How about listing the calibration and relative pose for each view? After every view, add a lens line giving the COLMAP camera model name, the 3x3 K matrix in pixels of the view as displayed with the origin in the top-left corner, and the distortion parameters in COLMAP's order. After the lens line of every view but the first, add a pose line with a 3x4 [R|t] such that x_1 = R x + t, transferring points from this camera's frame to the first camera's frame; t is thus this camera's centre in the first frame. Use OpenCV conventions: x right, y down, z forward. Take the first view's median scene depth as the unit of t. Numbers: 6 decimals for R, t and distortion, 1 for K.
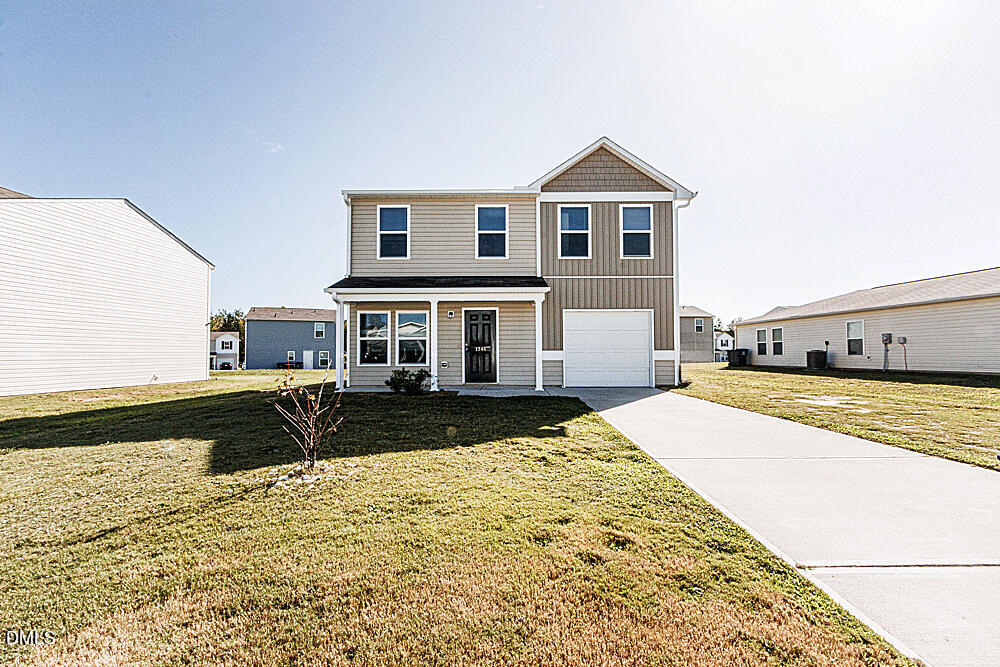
lens RADIAL K [[466.1, 0, 500.0], [0, 466.1, 333.5], [0, 0, 1]] dist [0.026388, -0.011178]
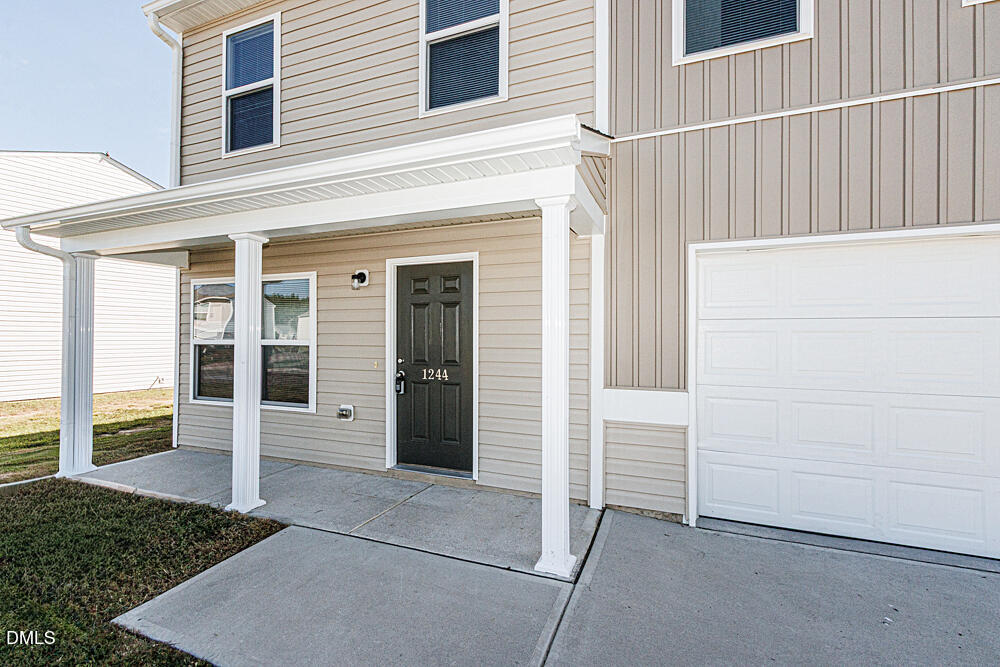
lens RADIAL K [[466.1, 0, 500.0], [0, 466.1, 333.5], [0, 0, 1]] dist [0.026388, -0.011178]
pose [[0.911438, 0.002791, -0.411428, 0.148825], [0.008958, 0.999605, 0.026625, -0.006638], [0.411340, -0.027952, 0.911053, 0.699936]]
